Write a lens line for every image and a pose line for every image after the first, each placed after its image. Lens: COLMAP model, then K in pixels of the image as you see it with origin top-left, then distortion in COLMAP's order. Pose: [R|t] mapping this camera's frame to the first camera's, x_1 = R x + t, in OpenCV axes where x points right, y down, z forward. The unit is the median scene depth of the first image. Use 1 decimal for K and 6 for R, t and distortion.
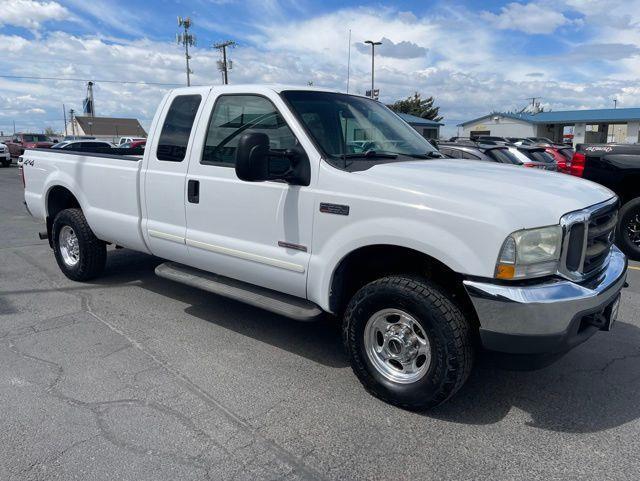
lens RADIAL K [[489.3, 0, 316.7], [0, 489.3, 238.2], [0, 0, 1]] dist [0.075385, -0.103801]
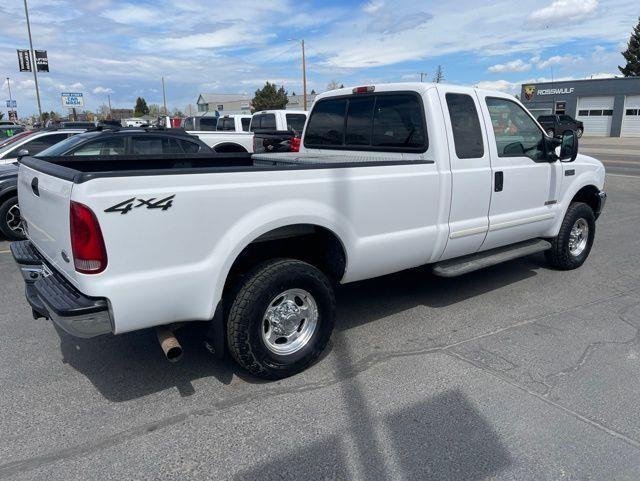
lens RADIAL K [[488.1, 0, 320.0], [0, 488.1, 240.5], [0, 0, 1]] dist [0.071692, -0.100480]
pose [[0.208388, -0.236810, 0.948944, -1.492535], [0.193030, 0.961119, 0.197459, -0.275949], [-0.958809, 0.142027, 0.245997, 1.162467]]
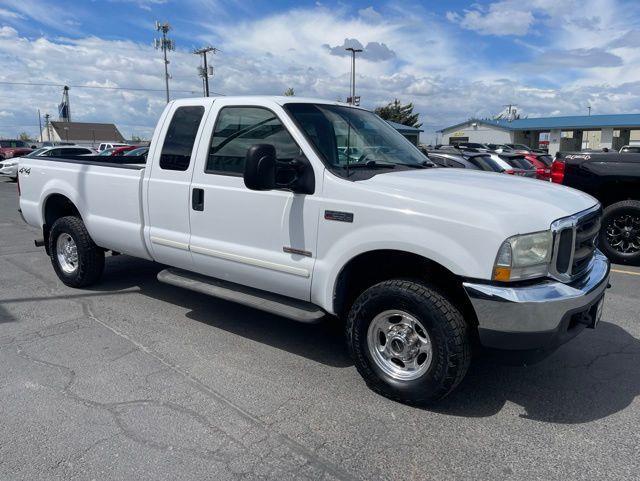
lens RADIAL K [[489.8, 0, 314.6], [0, 489.8, 240.5], [0, 0, 1]] dist [0.077830, -0.114141]
pose [[0.999375, -0.005623, 0.034902, -0.043029], [0.005855, 0.999961, -0.006552, -0.000352], [-0.034864, 0.006752, 0.999369, -0.044393]]
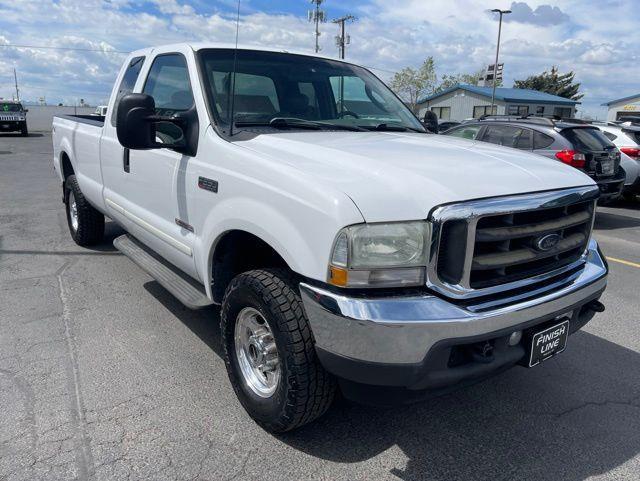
lens RADIAL K [[489.3, 0, 316.7], [0, 489.3, 238.2], [0, 0, 1]] dist [0.075385, -0.103801]
pose [[0.969976, 0.076060, -0.231001, 0.341031], [-0.066095, 0.996530, 0.050587, -0.018045], [0.234047, -0.033800, 0.971637, 0.165682]]
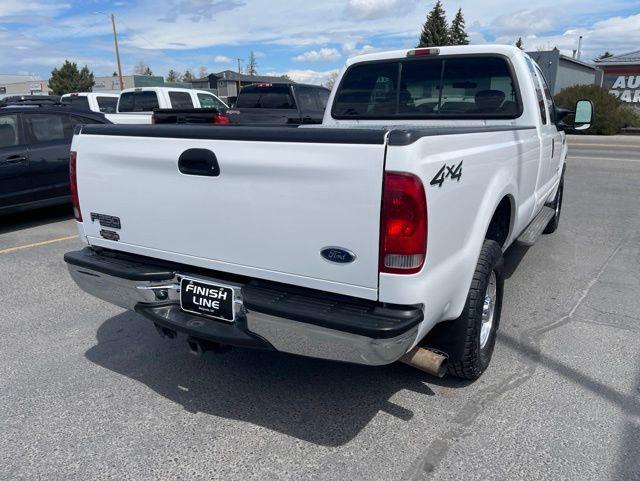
lens RADIAL K [[489.8, 0, 314.6], [0, 489.8, 240.5], [0, 0, 1]] dist [0.077830, -0.114141]
pose [[-0.167929, -0.259420, 0.951053, -1.362269], [0.188685, 0.938458, 0.289301, -0.344549], [-0.967573, 0.228031, -0.108646, 1.760985]]
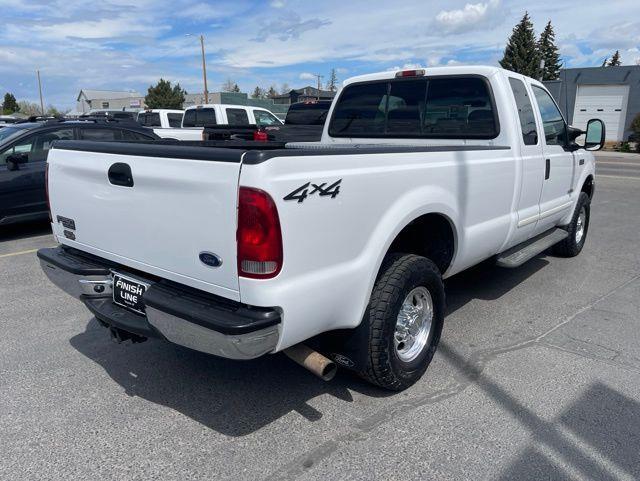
lens RADIAL K [[488.7, 0, 312.6], [0, 488.7, 240.6], [0, 0, 1]] dist [0.078185, -0.111402]
pose [[0.001481, -0.237083, 0.971488, -1.436423], [0.186378, 0.954532, 0.232661, -0.312246], [-0.982477, 0.180720, 0.045600, 1.545908]]
